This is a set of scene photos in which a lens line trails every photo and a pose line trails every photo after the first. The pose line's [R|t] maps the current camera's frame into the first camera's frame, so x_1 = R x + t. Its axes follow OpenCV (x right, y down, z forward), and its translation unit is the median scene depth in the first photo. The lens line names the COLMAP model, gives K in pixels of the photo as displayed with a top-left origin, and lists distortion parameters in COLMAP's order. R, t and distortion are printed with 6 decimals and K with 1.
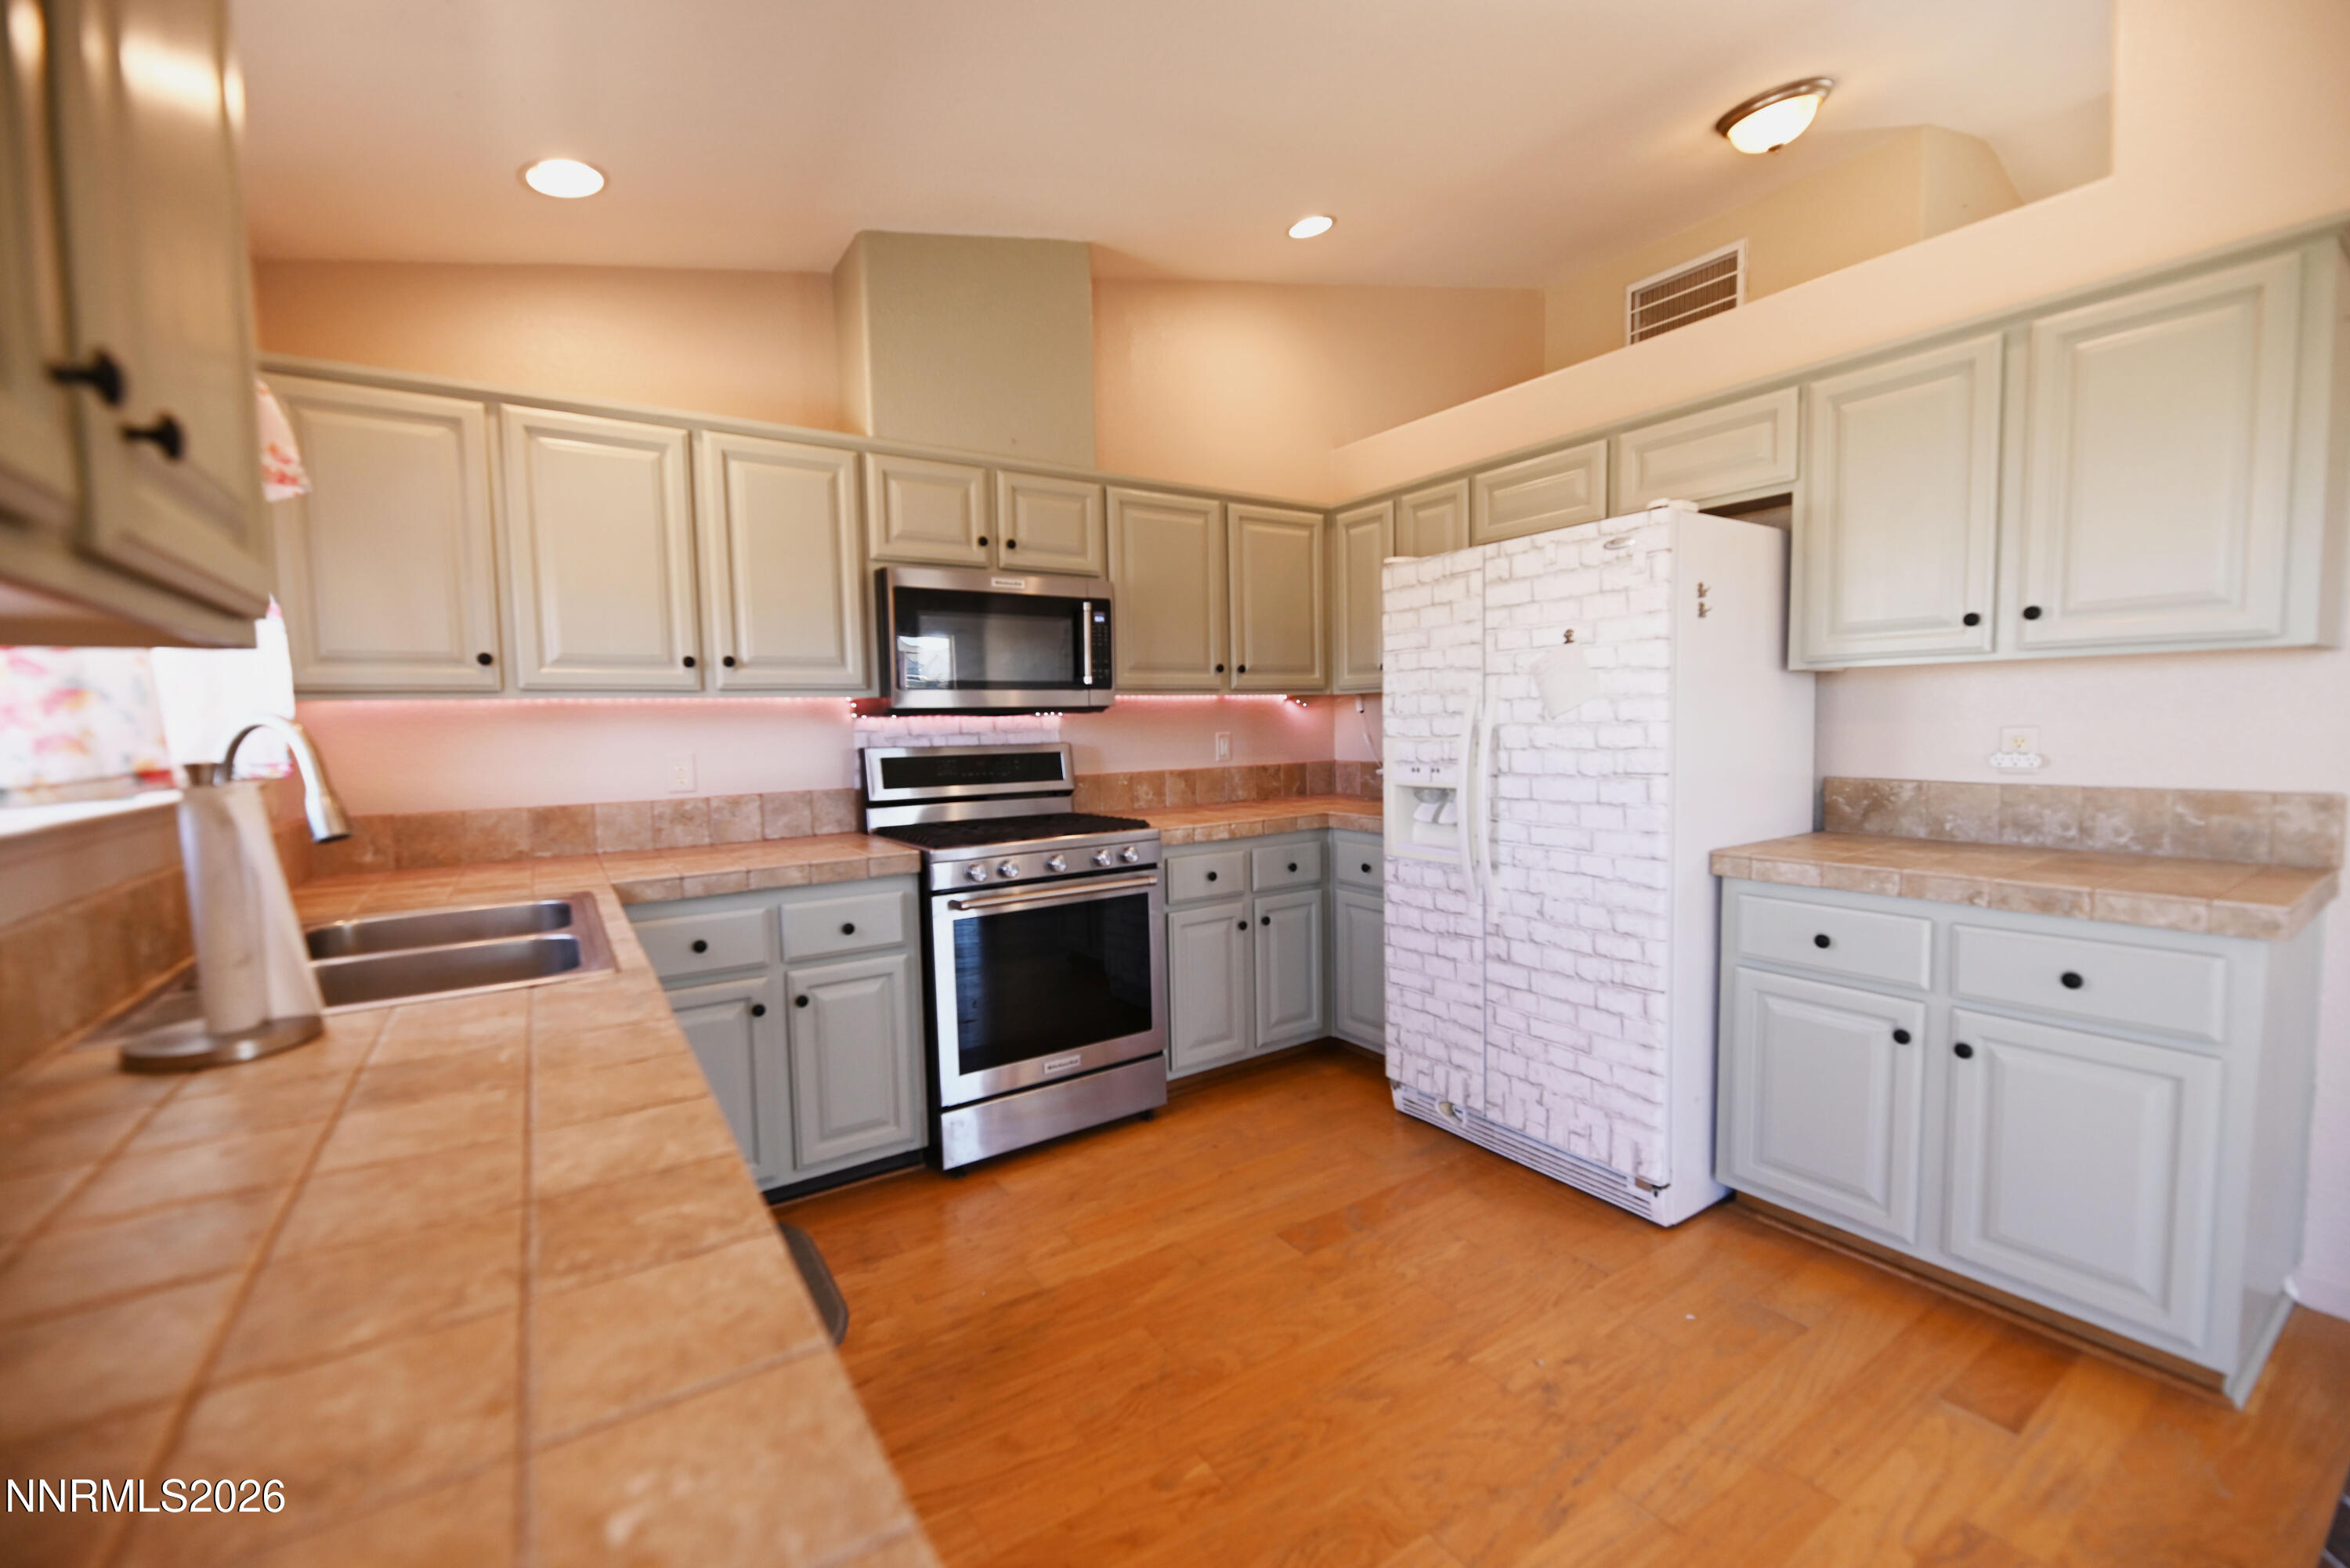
lens RADIAL K [[947.0, 0, 1175.2], [0, 947.0, 787.5], [0, 0, 1]] dist [-0.000308, -0.002562]
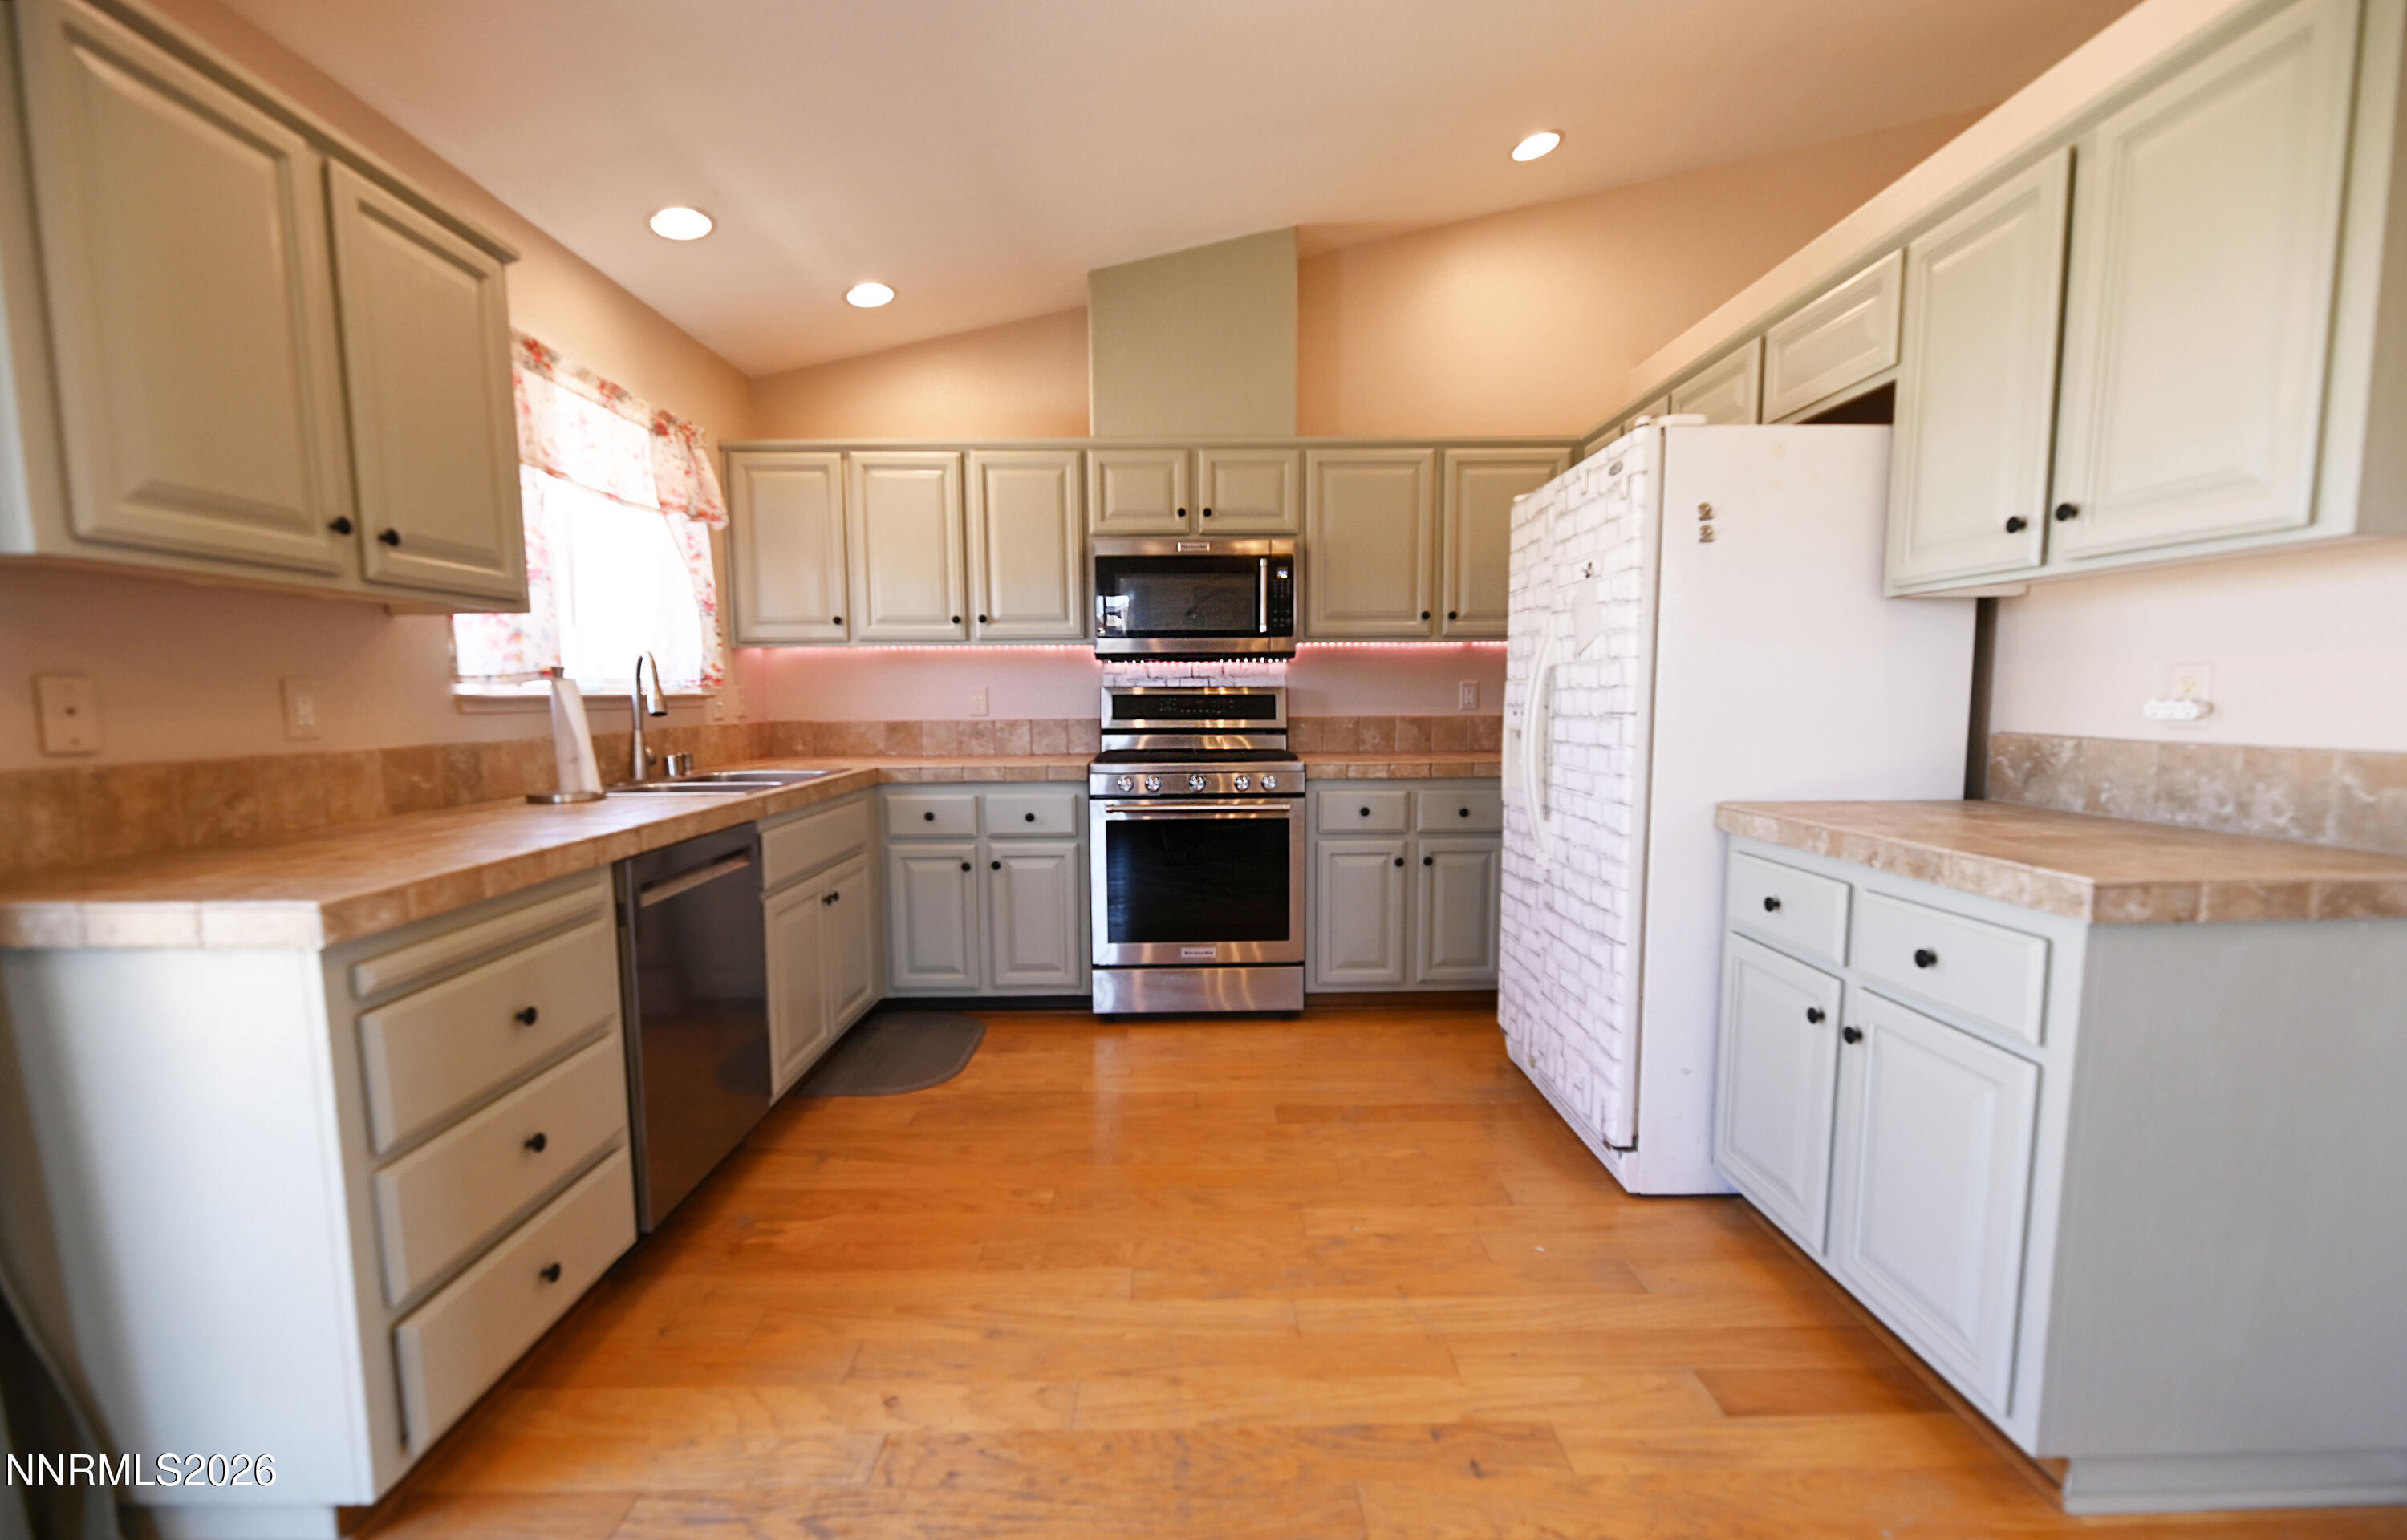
lens RADIAL K [[1007.1, 0, 1207.7], [0, 1007.1, 801.2], [0, 0, 1]] dist [-0.004024, -0.001237]
pose [[0.842023, 0.072304, -0.534575, 0.621834], [-0.048634, 0.997116, 0.058261, 0.030950], [0.537246, -0.023059, 0.843111, -0.064718]]
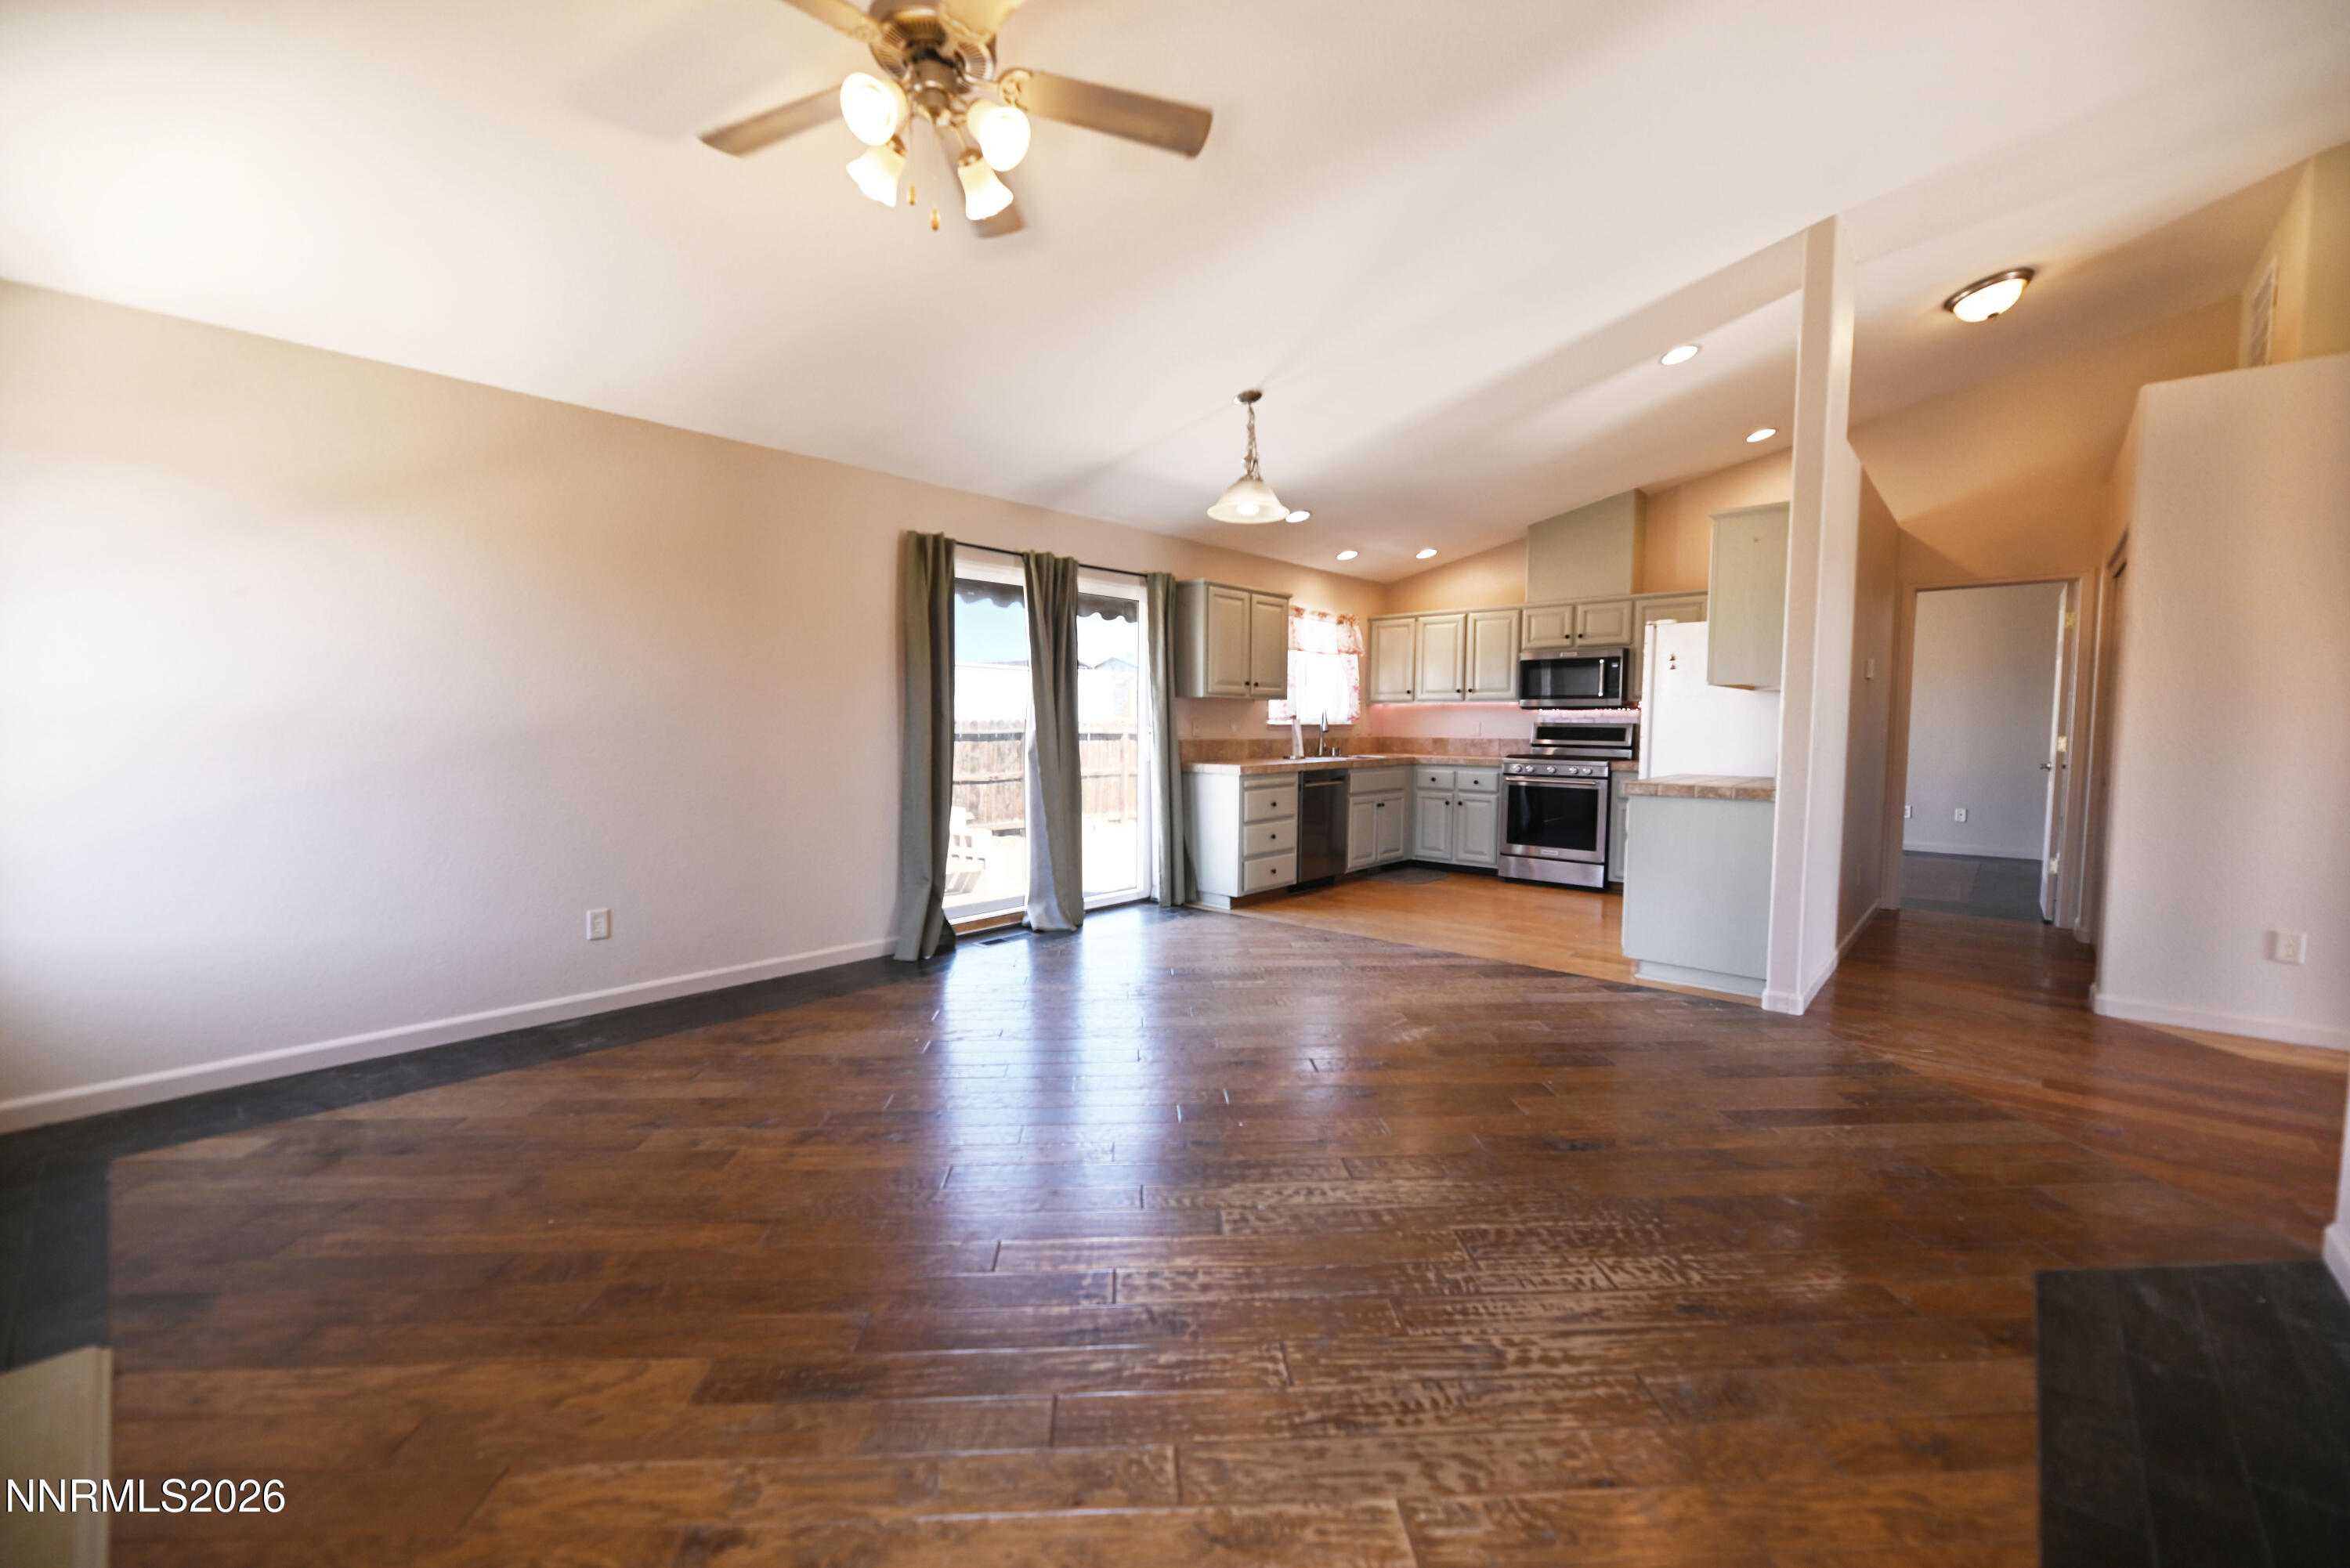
lens RADIAL K [[947.0, 0, 1179.8], [0, 947.0, 791.1], [0, 0, 1]] dist [-0.000308, -0.002562]
pose [[0.256477, 0.092468, -0.962117, 2.220642], [-0.078267, 0.994131, 0.074681, 0.029353], [0.963376, 0.056149, 0.262209, -0.641567]]
